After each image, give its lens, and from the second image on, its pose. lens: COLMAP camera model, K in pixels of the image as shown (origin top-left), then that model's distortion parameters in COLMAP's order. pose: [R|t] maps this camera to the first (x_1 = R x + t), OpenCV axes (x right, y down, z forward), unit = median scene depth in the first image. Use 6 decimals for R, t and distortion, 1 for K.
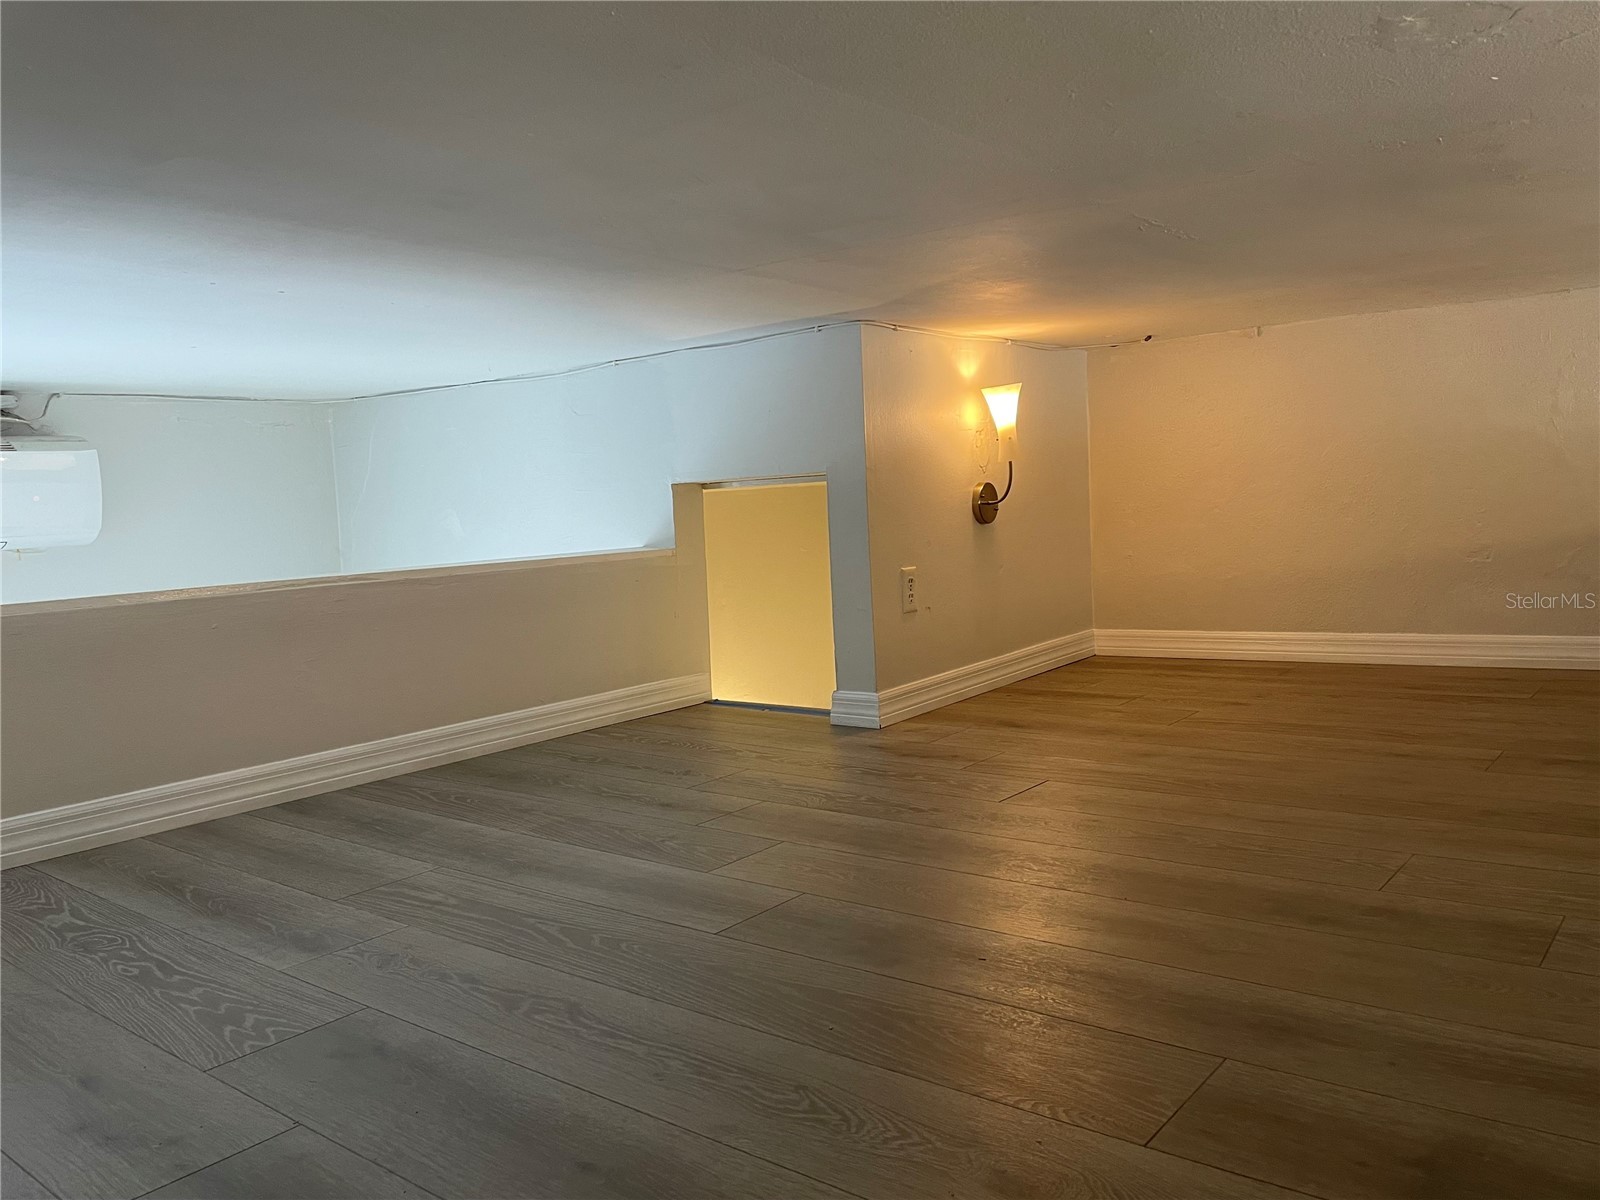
lens RADIAL K [[1199.1, 0, 802.6], [0, 1199.1, 599.4], [0, 0, 1]] dist [0.001956, -0.006653]
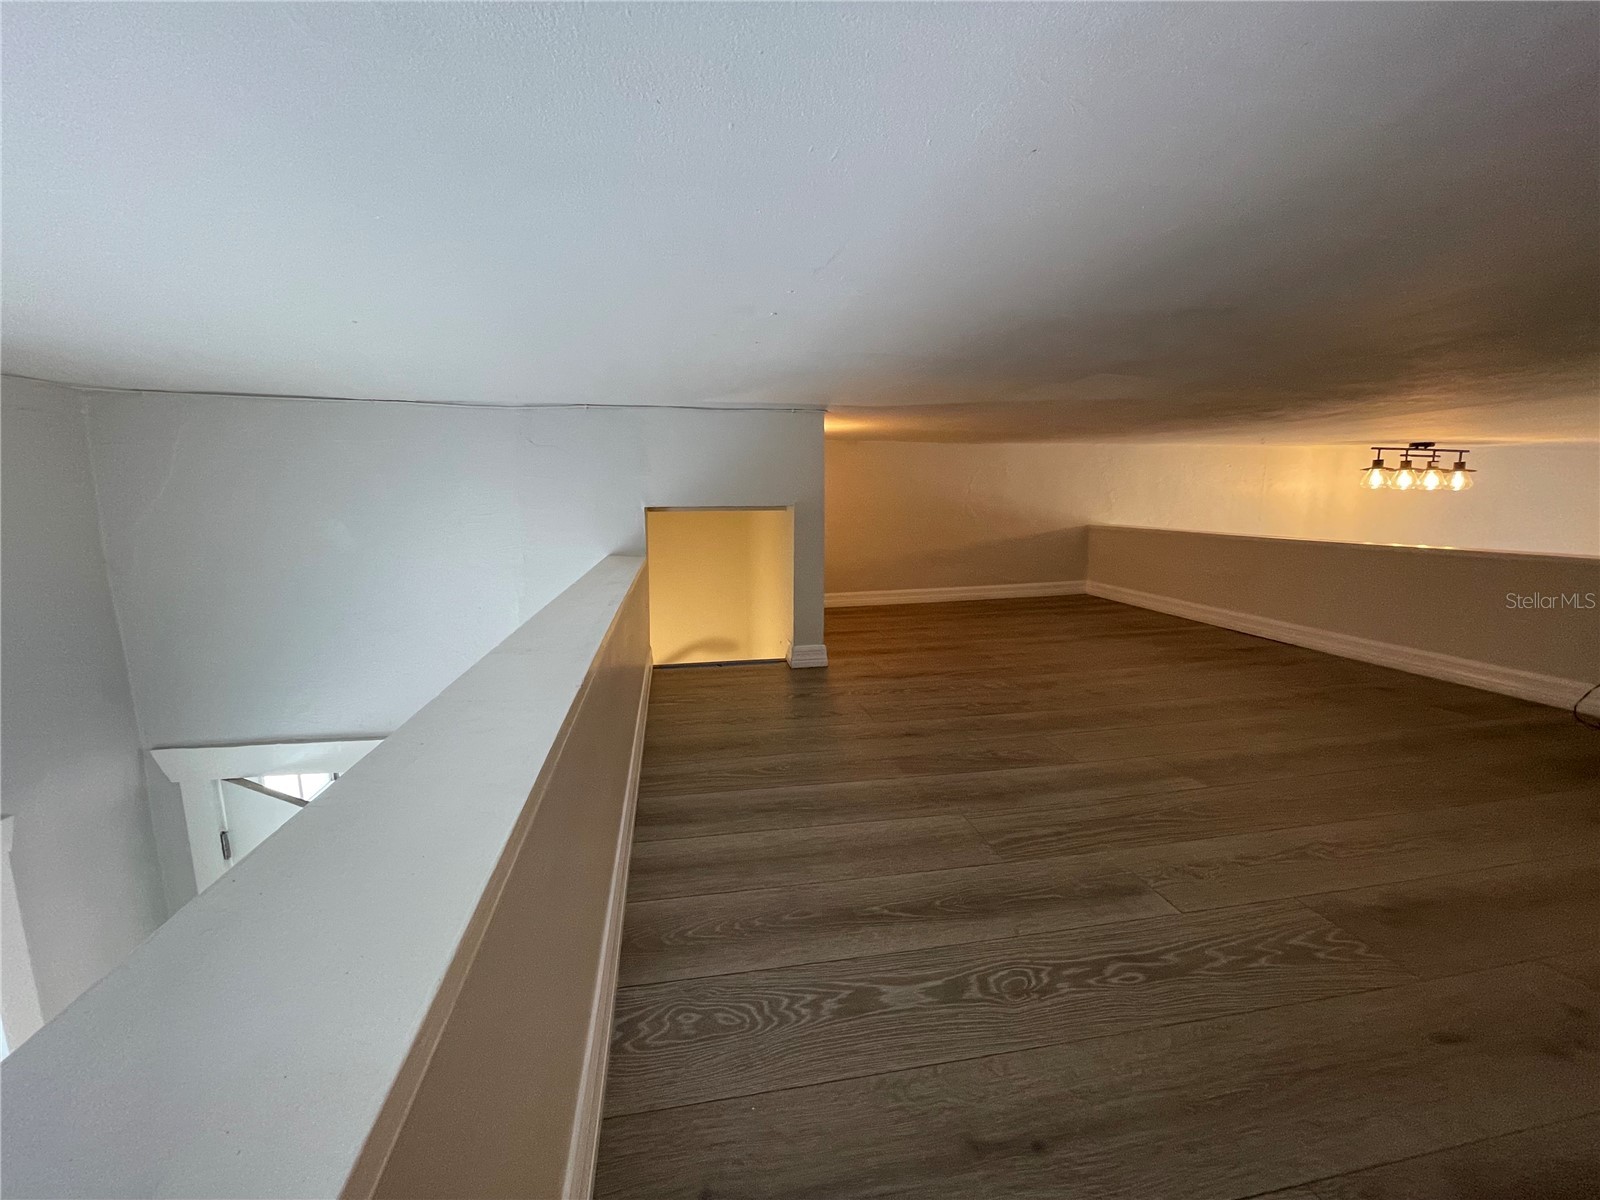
lens RADIAL K [[656.8, 0, 801.4], [0, 656.8, 601.6], [0, 0, 1]] dist [0.003381, 0.000349]
pose [[0.649808, -0.076284, 0.756261, -1.099028], [0.037301, 0.996953, 0.068512, -0.071636], [-0.759183, -0.016310, 0.650673, 0.793225]]
